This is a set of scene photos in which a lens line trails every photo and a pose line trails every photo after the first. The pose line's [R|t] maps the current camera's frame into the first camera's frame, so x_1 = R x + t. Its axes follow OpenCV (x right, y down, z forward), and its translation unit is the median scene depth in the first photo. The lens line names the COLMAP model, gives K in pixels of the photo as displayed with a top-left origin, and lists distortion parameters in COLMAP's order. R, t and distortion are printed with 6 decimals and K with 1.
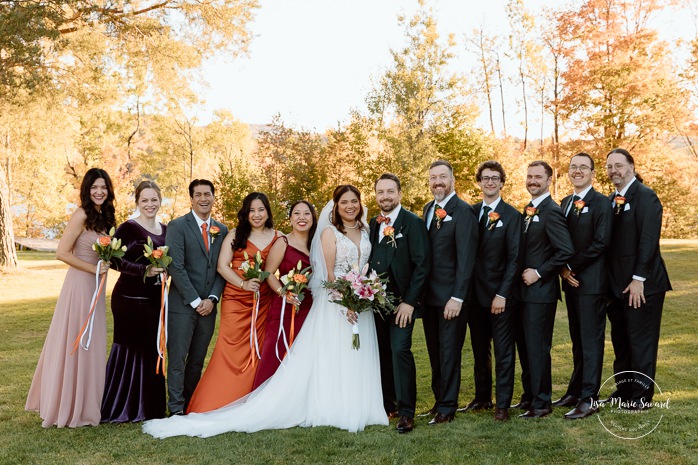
lens RADIAL K [[1121.4, 0, 349.0], [0, 1121.4, 232.5], [0, 0, 1]] dist [-0.010815, 0.039881]
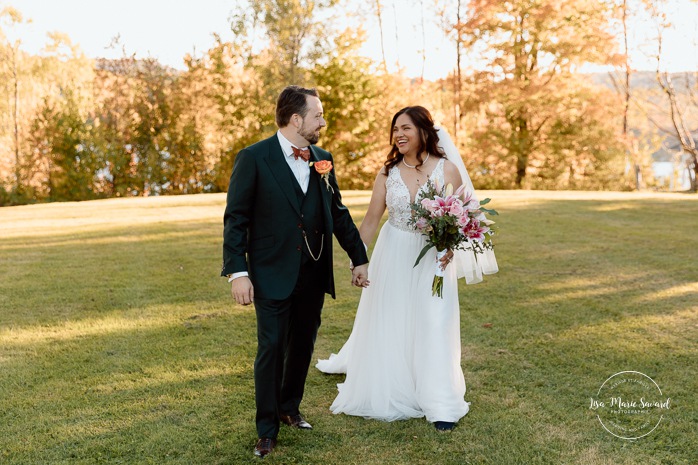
lens RADIAL K [[1119.4, 0, 367.5], [0, 1119.4, 234.2], [0, 0, 1]] dist [0.006621, -0.022160]
pose [[0.994745, -0.005555, 0.102237, 0.031309], [0.000409, 0.998735, 0.050288, -0.003021], [-0.102387, -0.049982, 0.993488, 0.171027]]
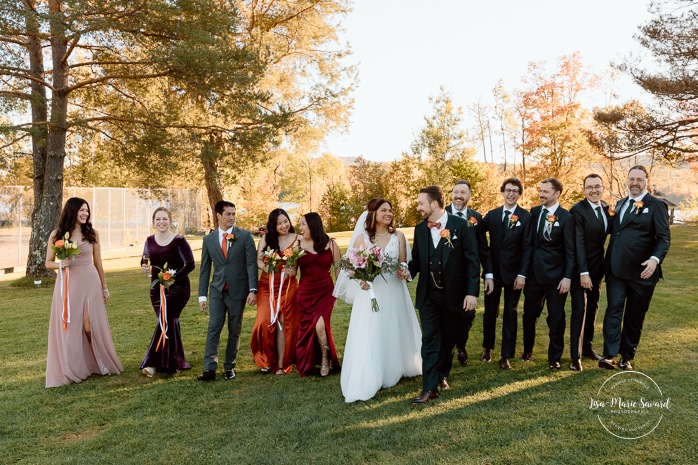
lens RADIAL K [[730.9, 0, 348.9], [0, 730.9, 212.7], [0, 0, 1]] dist [-0.002117, 0.000428]
pose [[0.997259, -0.011765, -0.073042, 0.000678], [0.010897, 0.999865, -0.012282, -0.002545], [0.073177, 0.011452, 0.997253, -0.134240]]
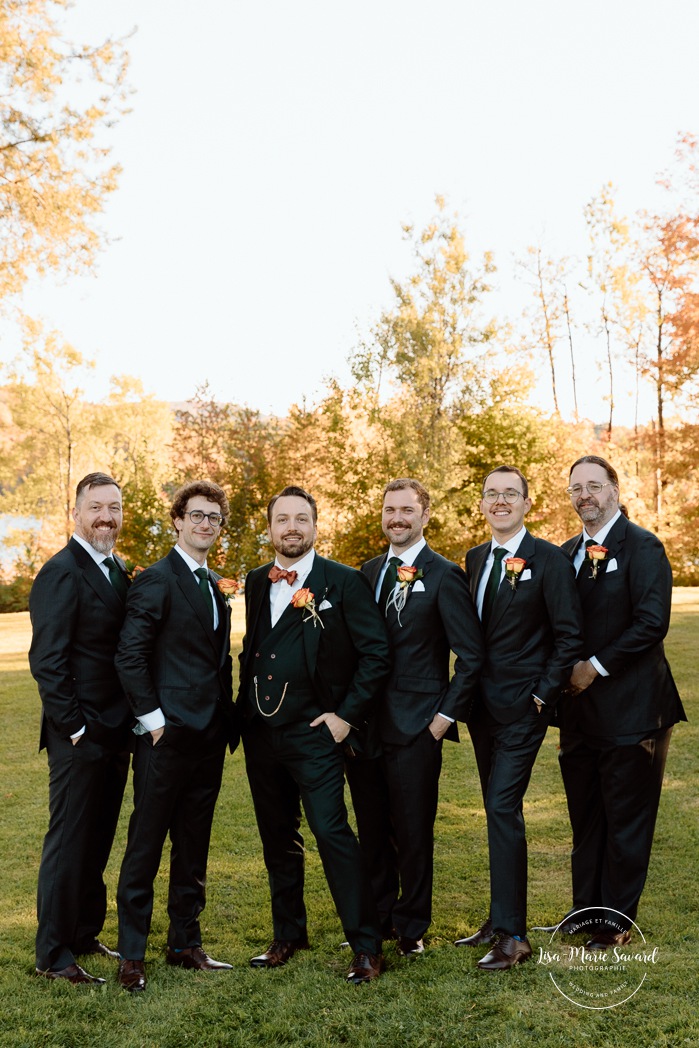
lens RADIAL K [[1680.7, 0, 349.5], [0, 1680.7, 524.0], [0, 0, 1]] dist [0.006621, -0.022160]
pose [[0.999966, -0.000241, -0.008296, 0.022950], [0.000042, 0.999712, -0.023983, -0.005929], [0.008299, 0.023982, 0.999678, 0.079223]]
